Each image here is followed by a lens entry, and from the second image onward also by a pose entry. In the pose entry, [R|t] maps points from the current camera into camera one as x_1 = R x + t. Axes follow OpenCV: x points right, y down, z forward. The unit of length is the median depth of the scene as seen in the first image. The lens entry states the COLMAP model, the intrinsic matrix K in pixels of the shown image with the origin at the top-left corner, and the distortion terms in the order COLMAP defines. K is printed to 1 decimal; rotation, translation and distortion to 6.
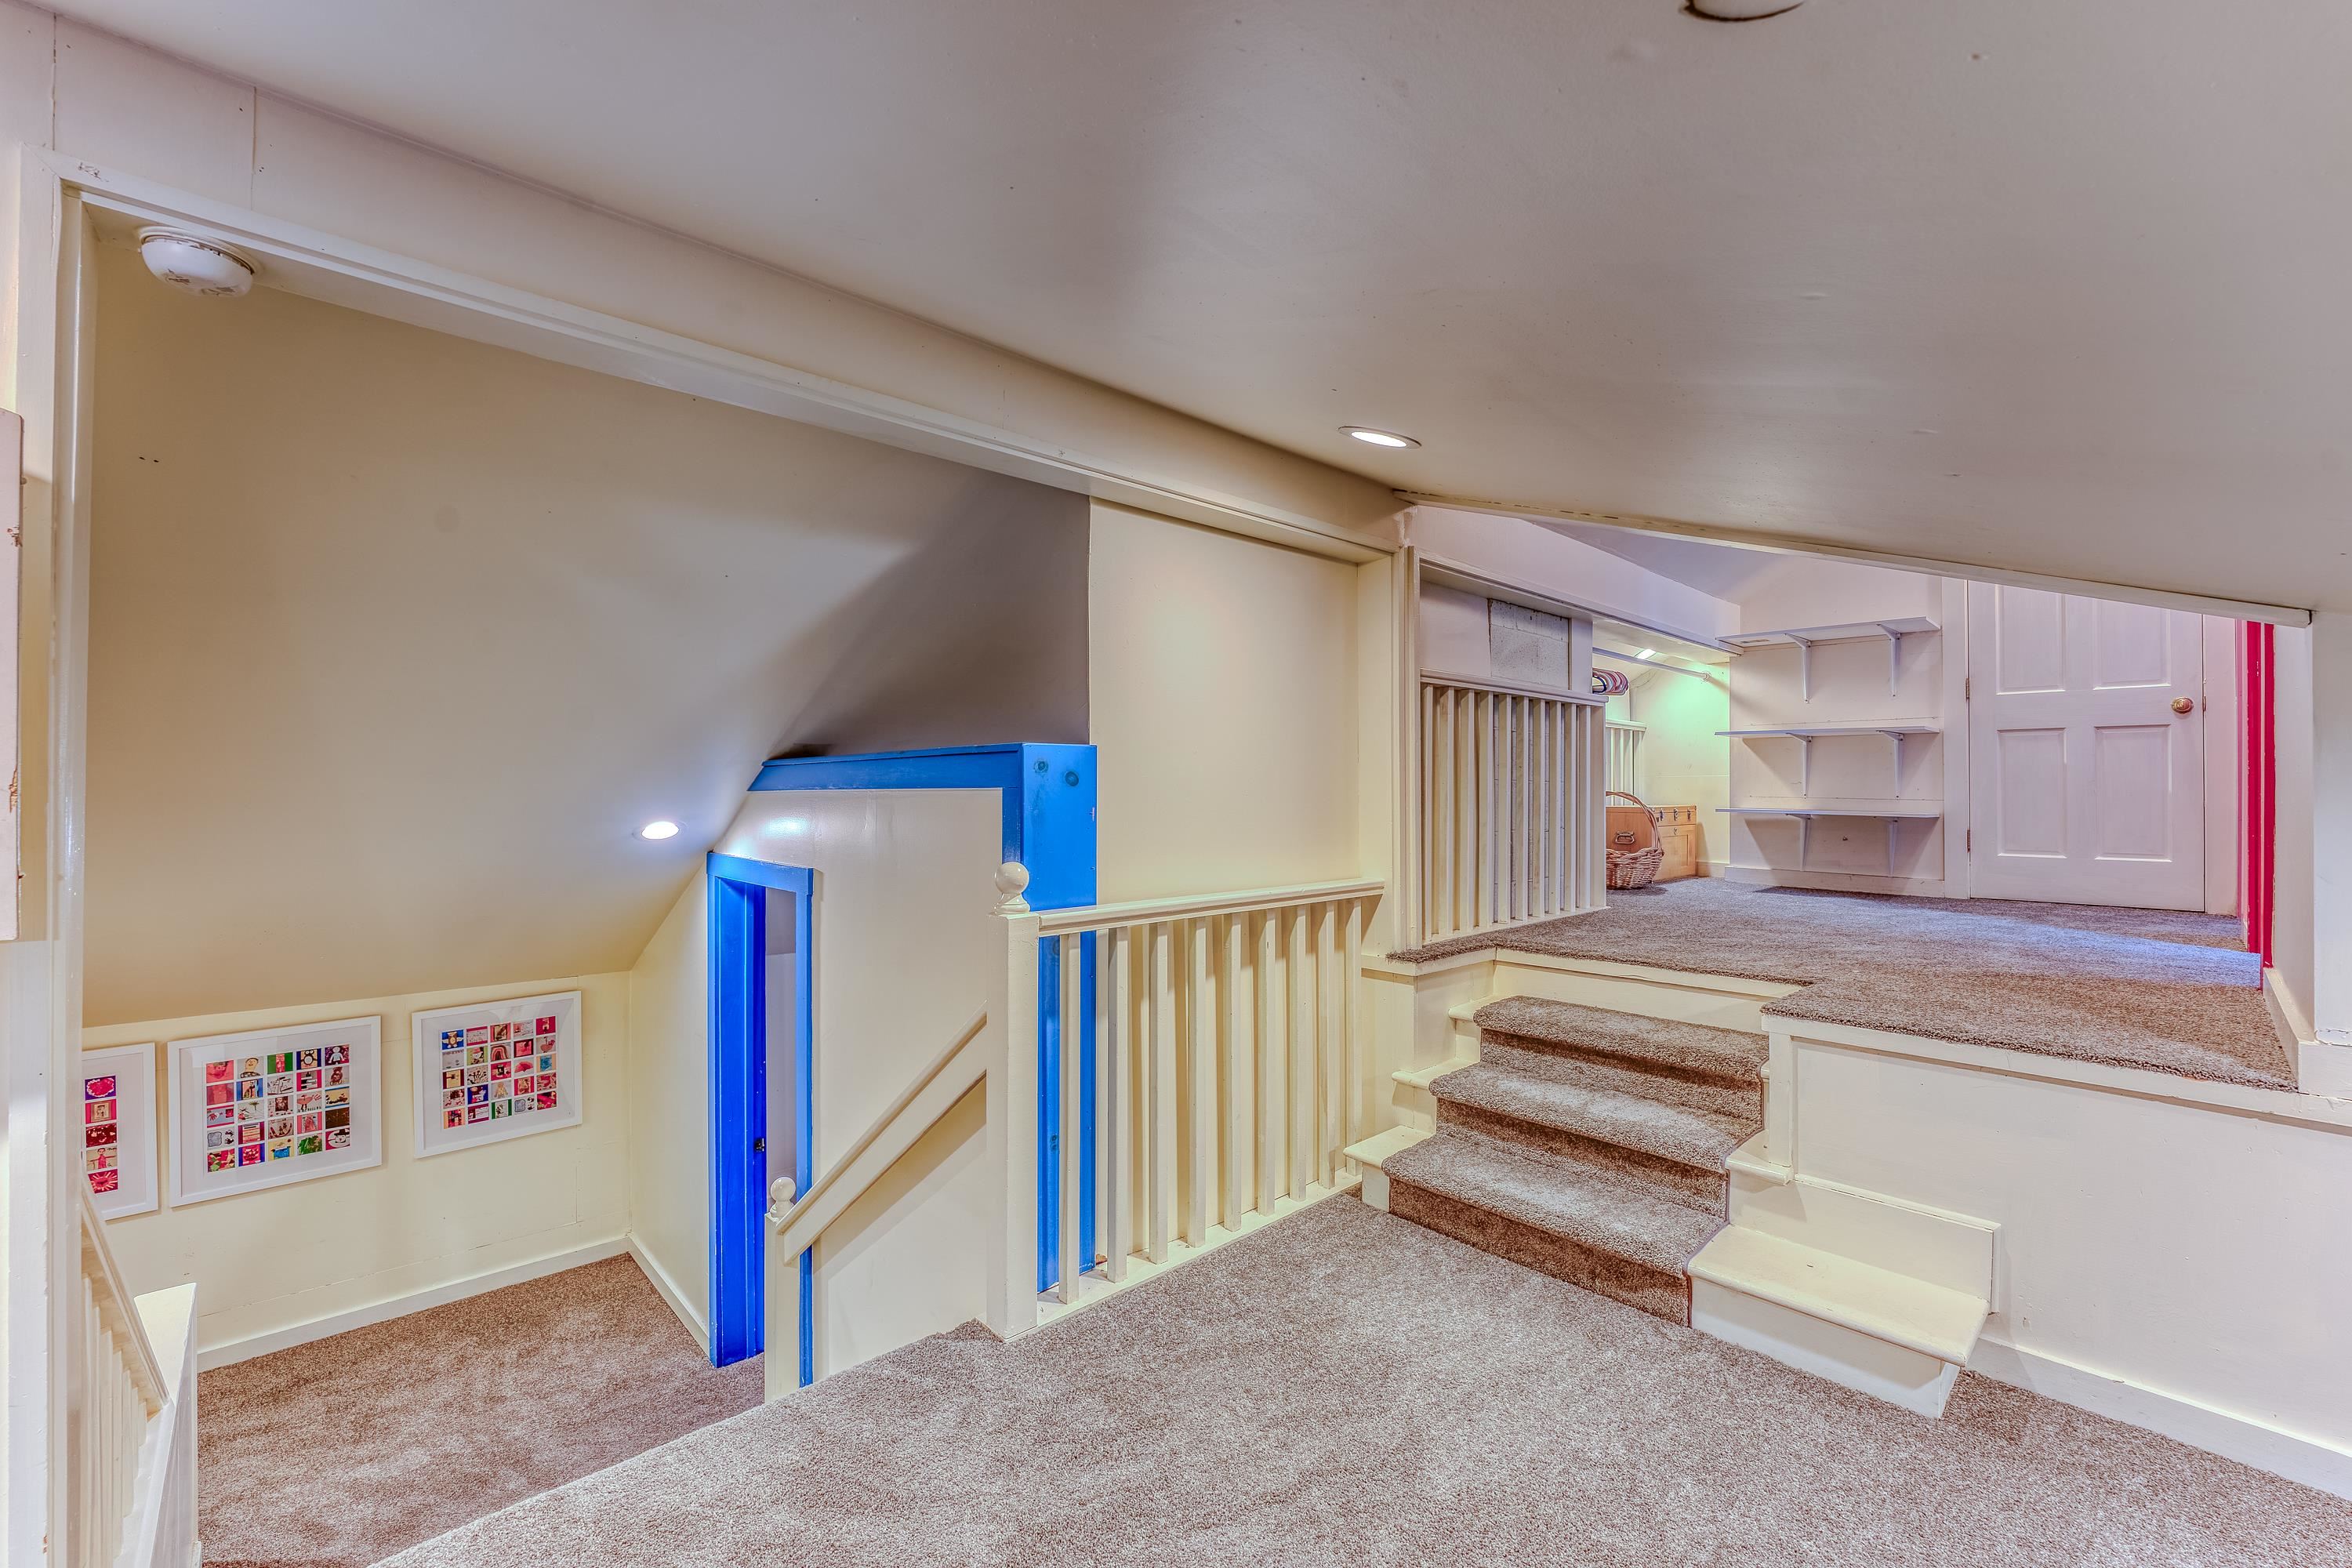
lens RADIAL K [[995.3, 0, 1215.1], [0, 995.3, 784.9], [0, 0, 1]] dist [-0.012440, -0.000308]
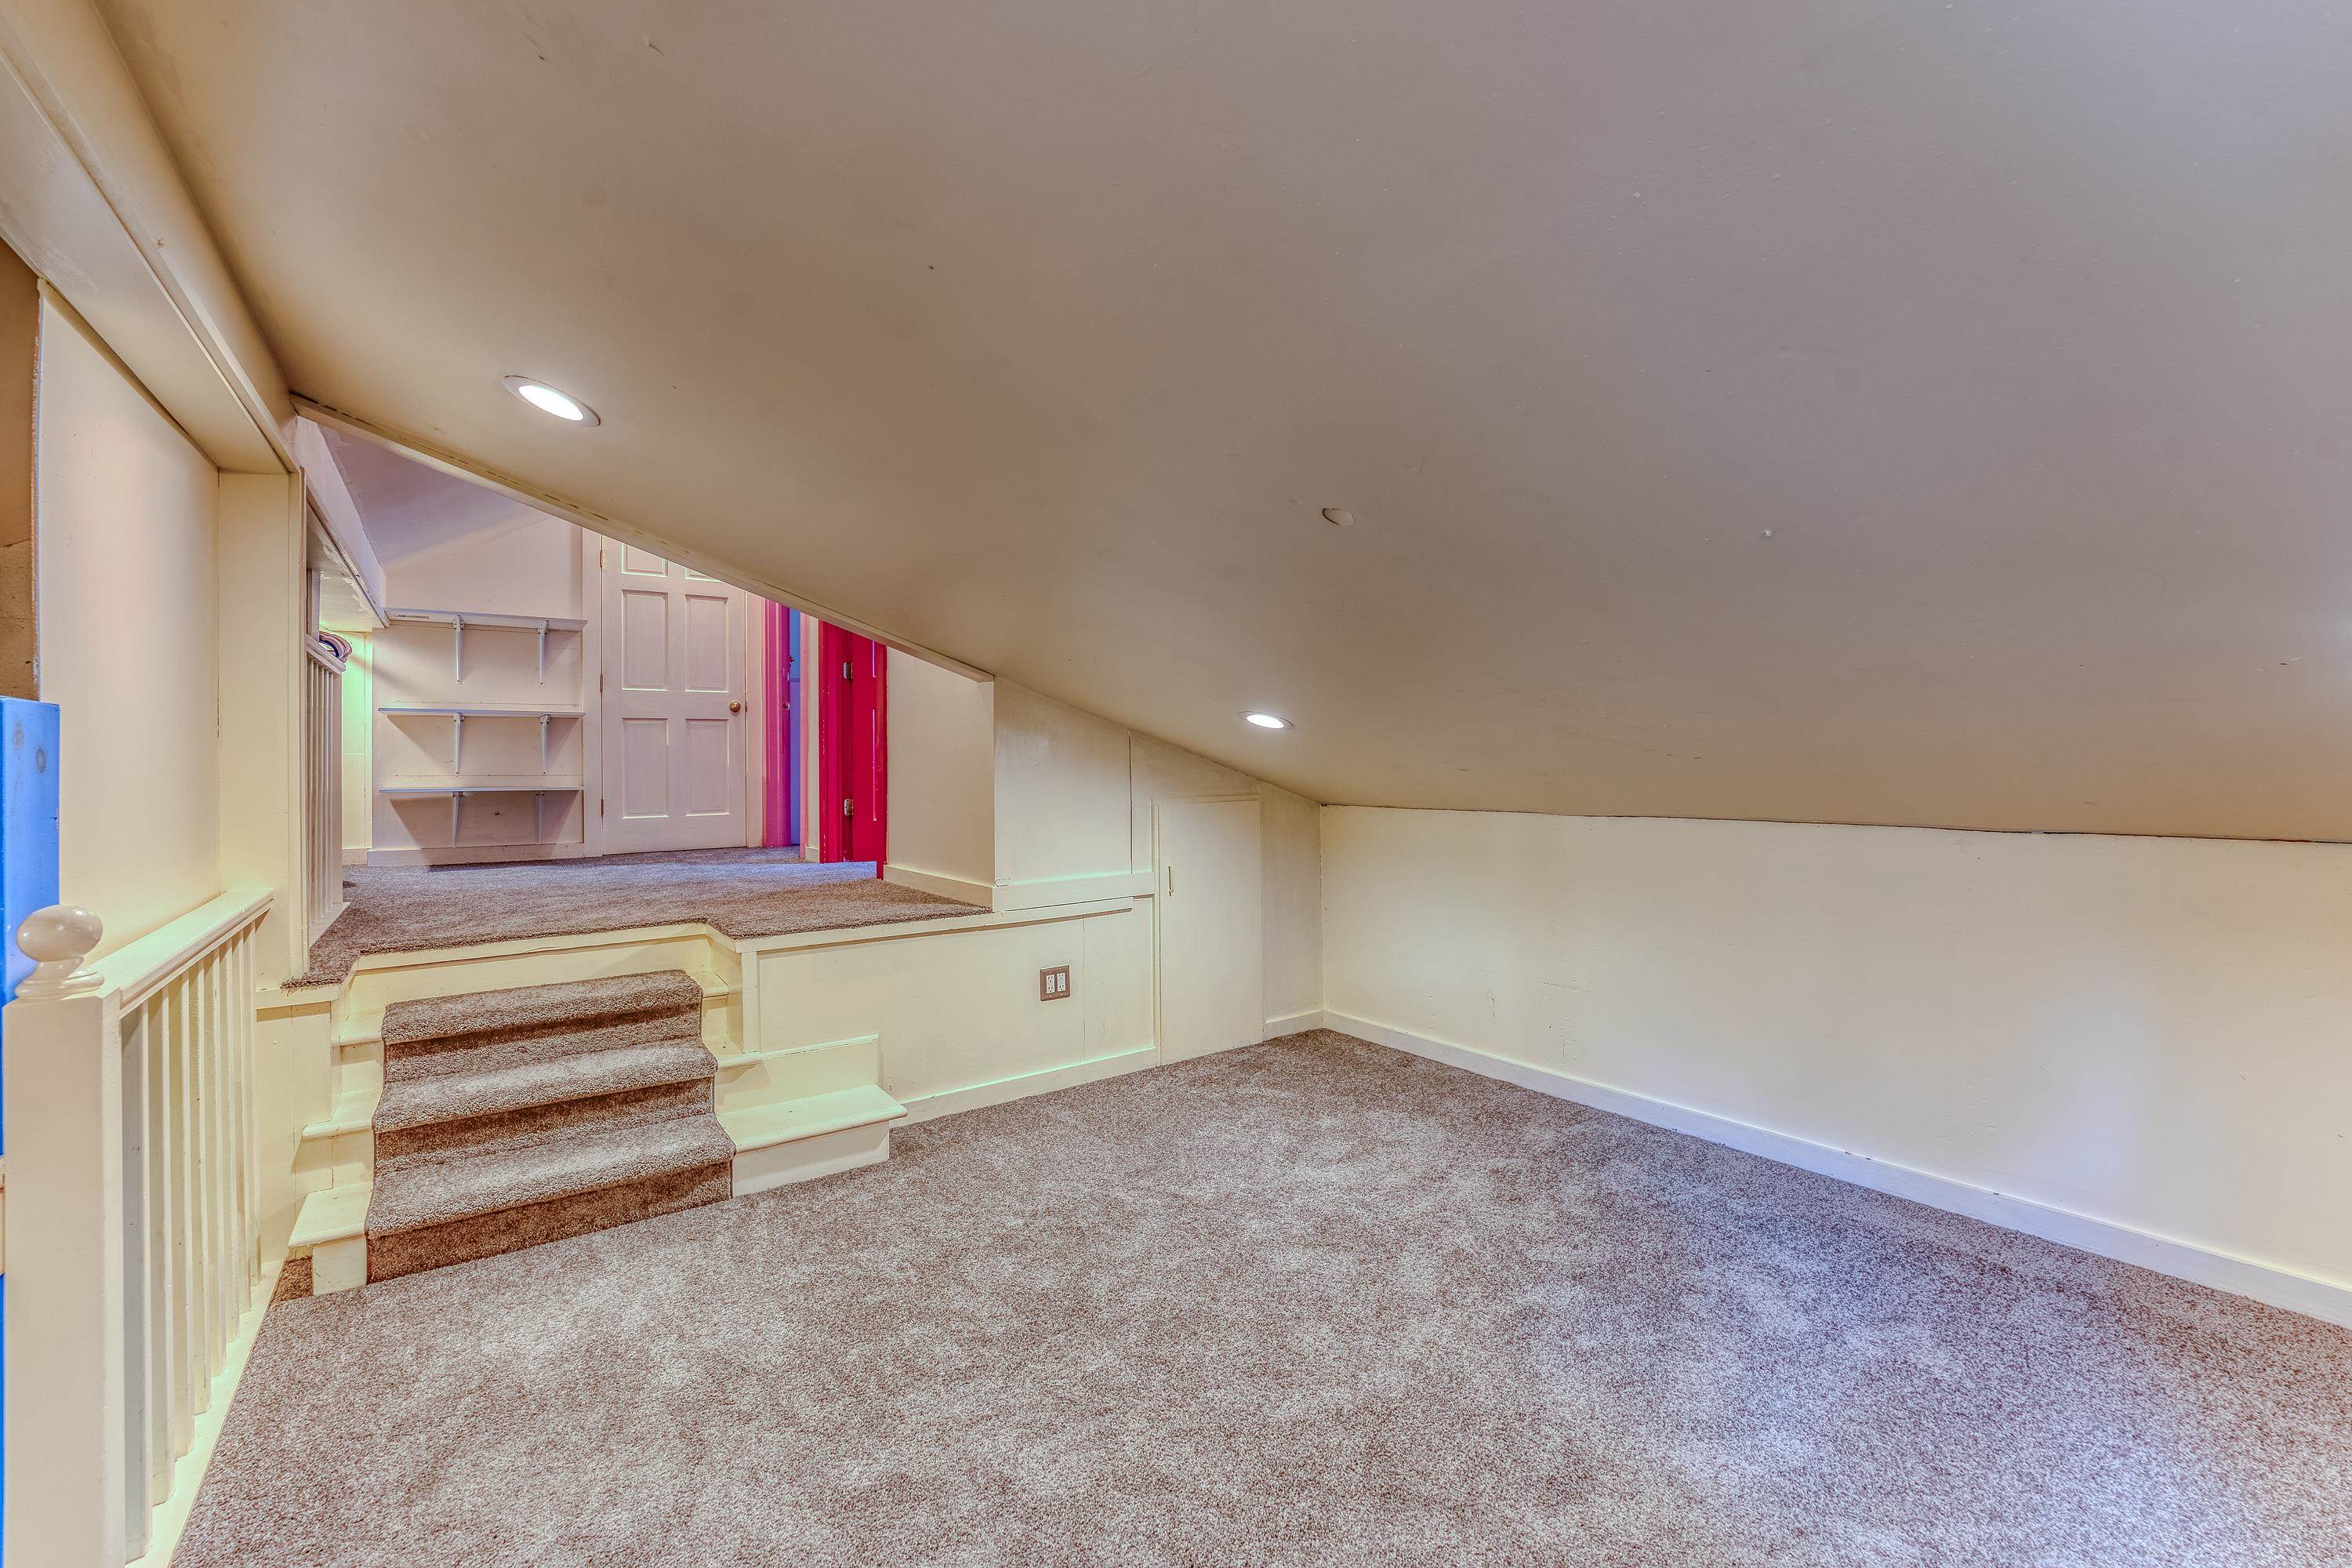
lens RADIAL K [[973.1, 0, 1173.1], [0, 973.1, 755.8], [0, 0, 1]] dist [-0.001273, -0.000102]
pose [[0.146019, -0.000342, 0.989282, -0.485506], [0.007372, 0.999973, -0.000742, -0.002772], [-0.989254, 0.007401, 0.146018, 0.198677]]
